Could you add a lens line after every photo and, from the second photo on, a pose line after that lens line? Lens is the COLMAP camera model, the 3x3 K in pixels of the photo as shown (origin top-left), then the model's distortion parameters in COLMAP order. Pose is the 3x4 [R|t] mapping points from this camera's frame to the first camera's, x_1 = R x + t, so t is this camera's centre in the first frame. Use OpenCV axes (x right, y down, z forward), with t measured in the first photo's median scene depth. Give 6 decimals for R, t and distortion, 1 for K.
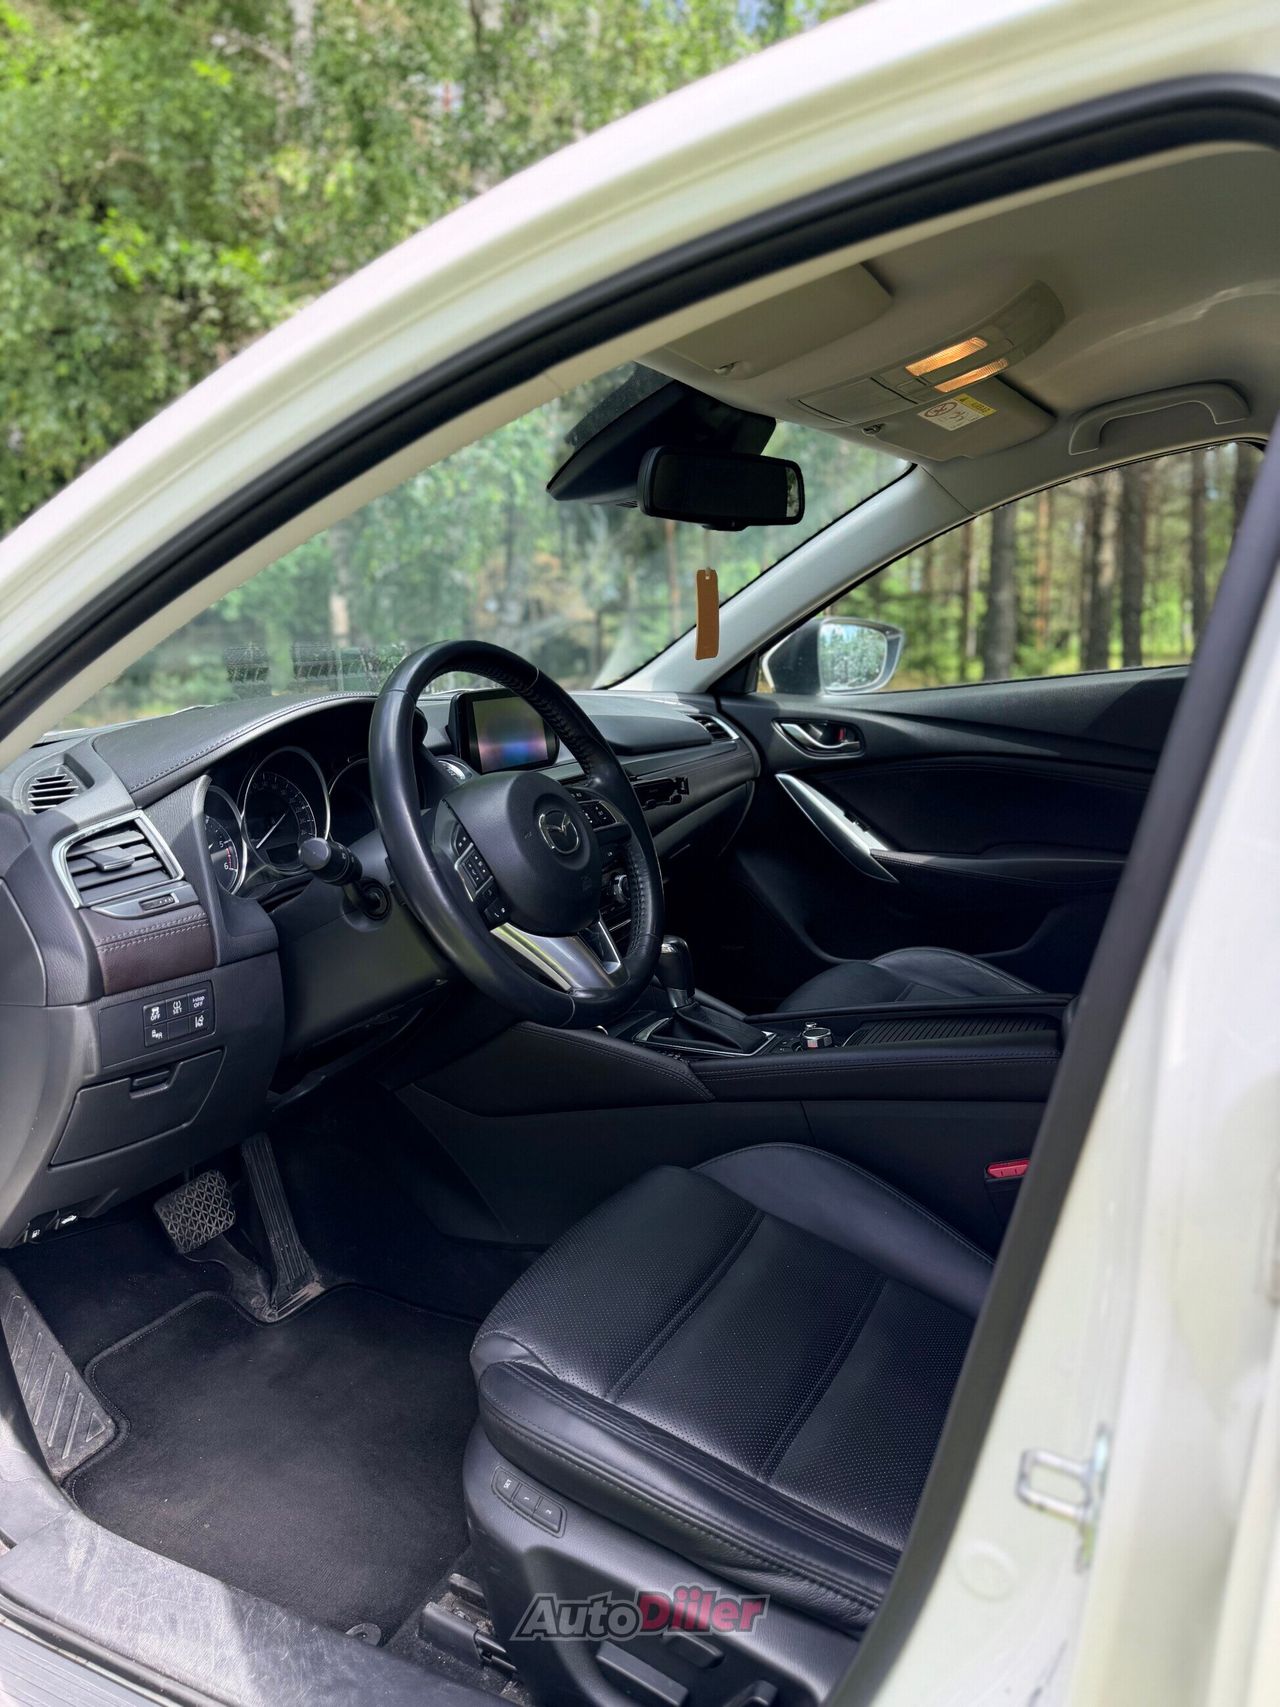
lens RADIAL K [[1226.5, 0, 640.0], [0, 1226.5, 853.5], [0, 0, 1]] dist [0.029623, -0.000073]
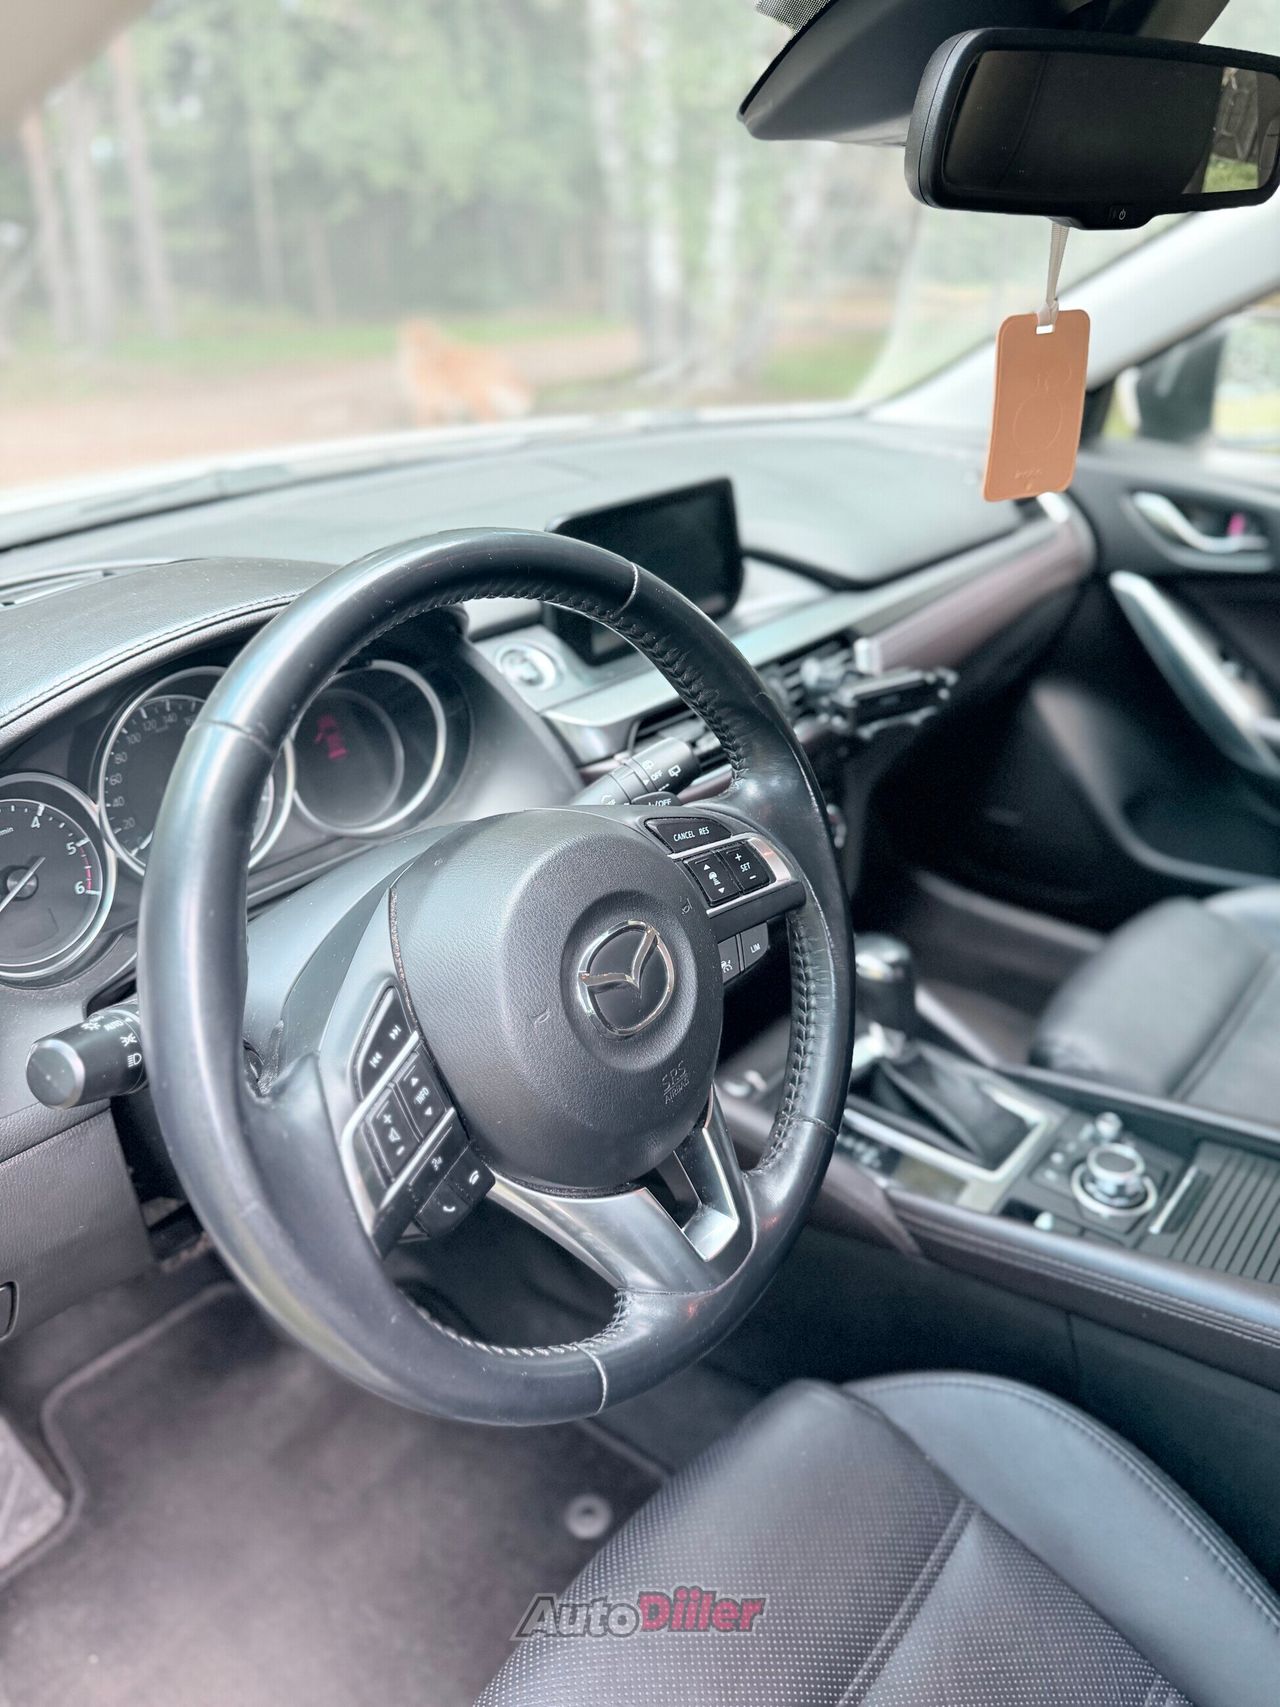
lens RADIAL K [[1226.5, 0, 640.0], [0, 1226.5, 853.5], [0, 0, 1]] dist [0.029623, -0.000073]
pose [[0.972586, 0.124113, -0.196654, 0.022117], [-0.061892, 0.953316, 0.295562, -0.167103], [0.224157, -0.275288, 0.934864, 0.468956]]
